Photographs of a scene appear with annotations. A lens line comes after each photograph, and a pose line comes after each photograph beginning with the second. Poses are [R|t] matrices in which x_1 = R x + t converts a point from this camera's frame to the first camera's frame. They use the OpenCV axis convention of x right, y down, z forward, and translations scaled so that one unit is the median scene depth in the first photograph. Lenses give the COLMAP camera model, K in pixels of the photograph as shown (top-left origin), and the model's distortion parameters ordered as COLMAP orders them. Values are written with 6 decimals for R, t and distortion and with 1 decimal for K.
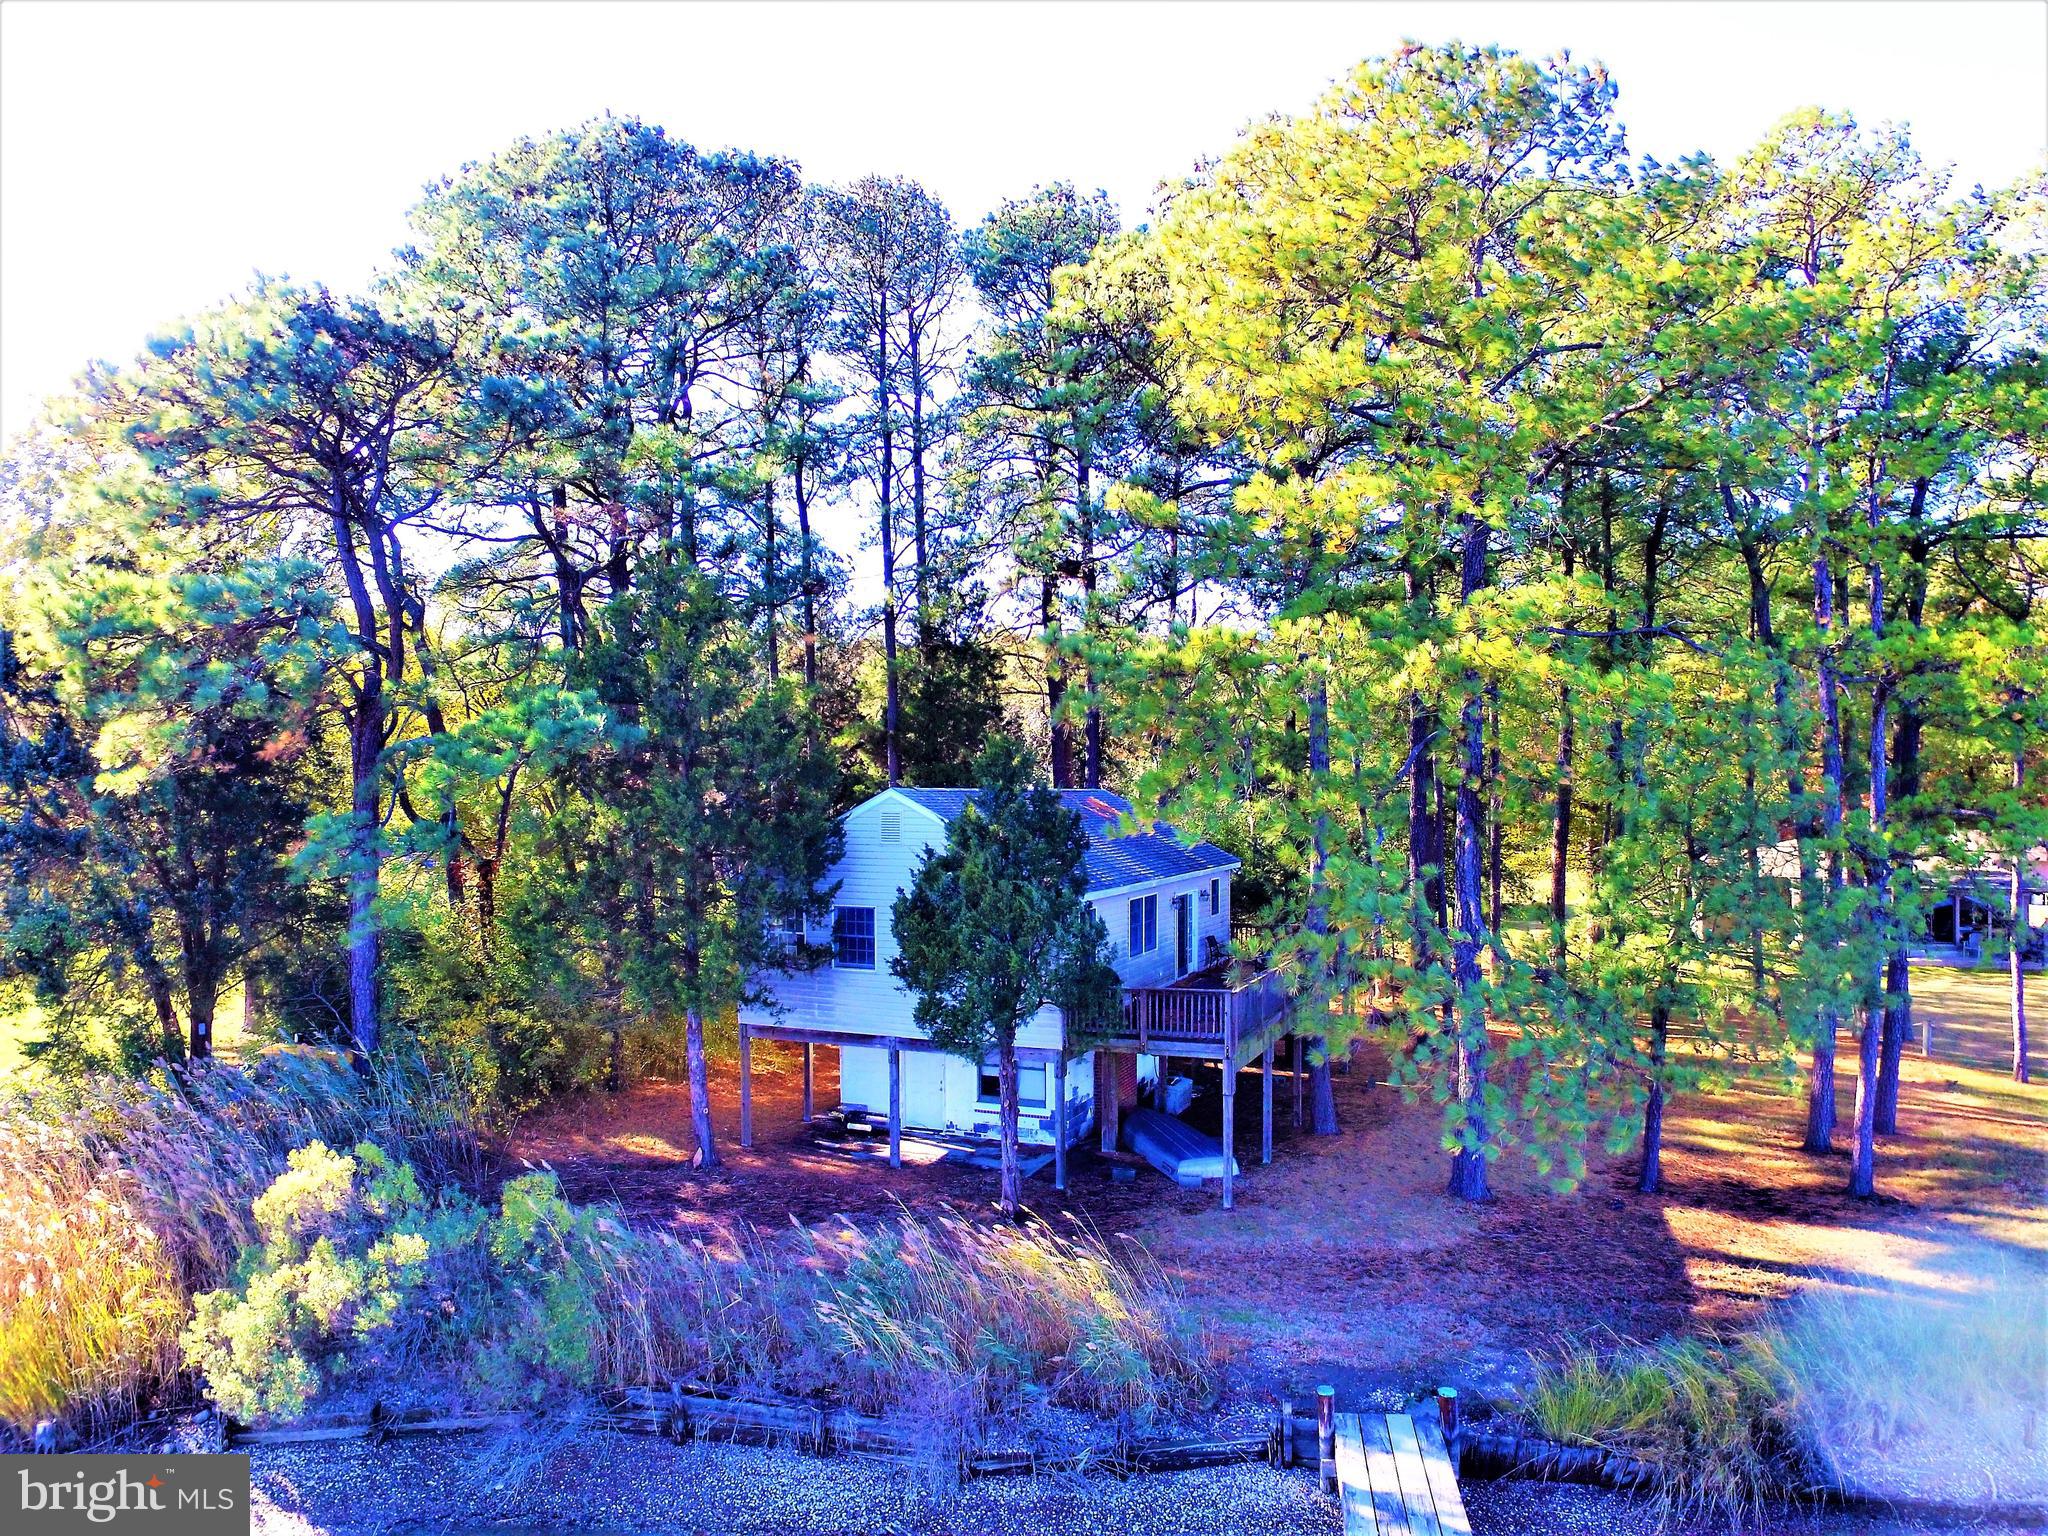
lens RADIAL K [[1353.2, 0, 1010.6], [0, 1353.2, 777.3], [0, 0, 1]] dist [-0.093401, 0.057182]
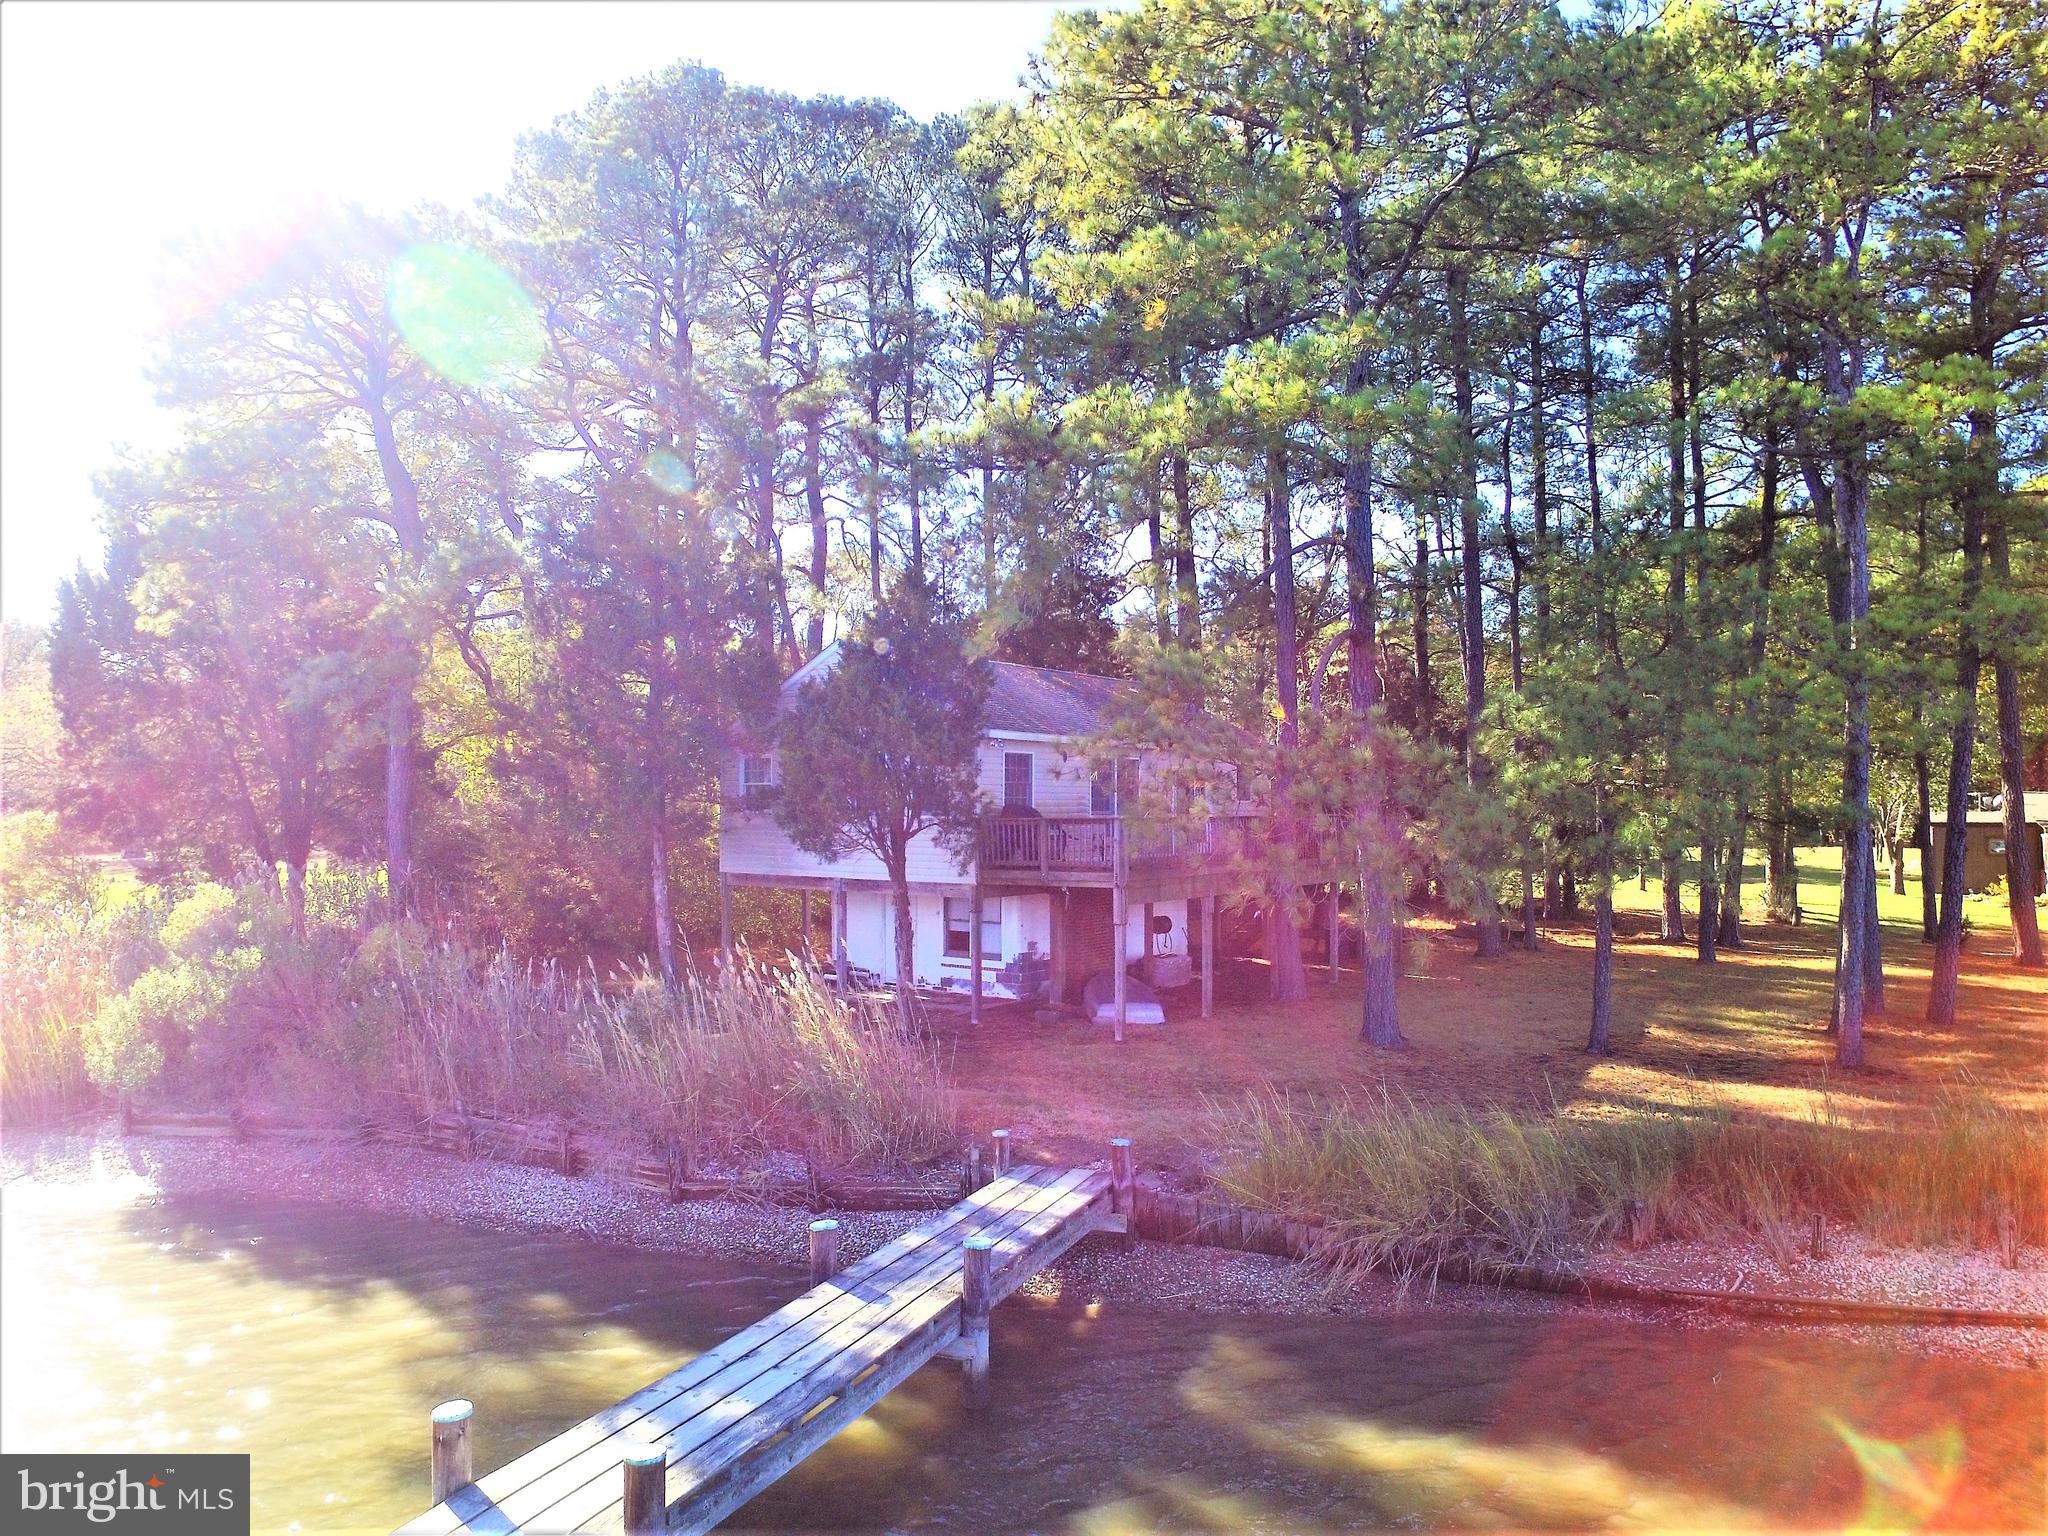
lens RADIAL K [[1353.2, 0, 1009.0], [0, 1353.2, 779.4], [0, 0, 1]] dist [-0.093401, 0.057182]
pose [[0.971884, 0.001993, -0.235453, 0.308692], [-0.004433, 0.999942, -0.009835, 0.138855], [0.235420, 0.010602, 0.971836, 0.026403]]
